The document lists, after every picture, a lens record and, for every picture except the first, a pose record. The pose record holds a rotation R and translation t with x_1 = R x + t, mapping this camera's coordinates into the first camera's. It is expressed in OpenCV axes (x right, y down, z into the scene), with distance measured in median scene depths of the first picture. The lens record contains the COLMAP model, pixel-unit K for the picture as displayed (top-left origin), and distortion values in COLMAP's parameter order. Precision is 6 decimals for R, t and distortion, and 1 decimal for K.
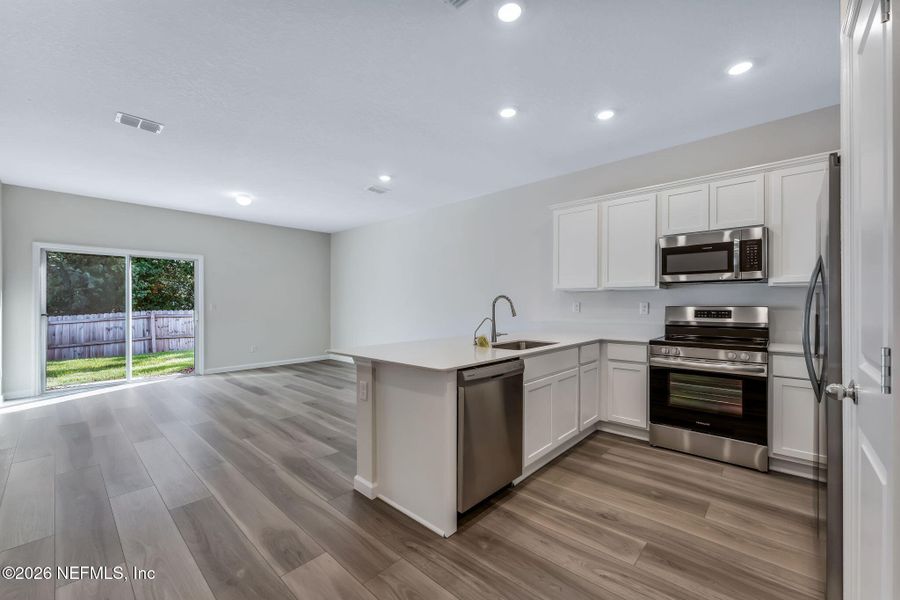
lens RADIAL K [[362.8, 0, 449.5], [0, 362.8, 306.9], [0, 0, 1]] dist [0.000008, 0.000411]
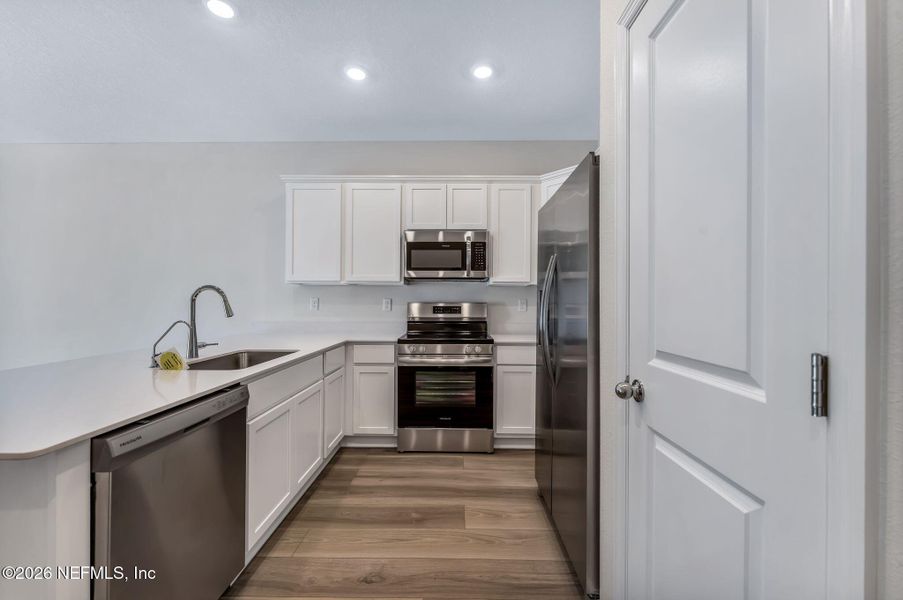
lens RADIAL K [[364.0, 0, 451.0], [0, 364.0, 301.0], [0, 0, 1]] dist [0.000008, 0.000411]
pose [[0.746222, 0.003714, 0.665687, 0.029484], [0.001758, 0.999970, -0.007550, 0.001591], [-0.665695, 0.006804, 0.746193, 0.188837]]
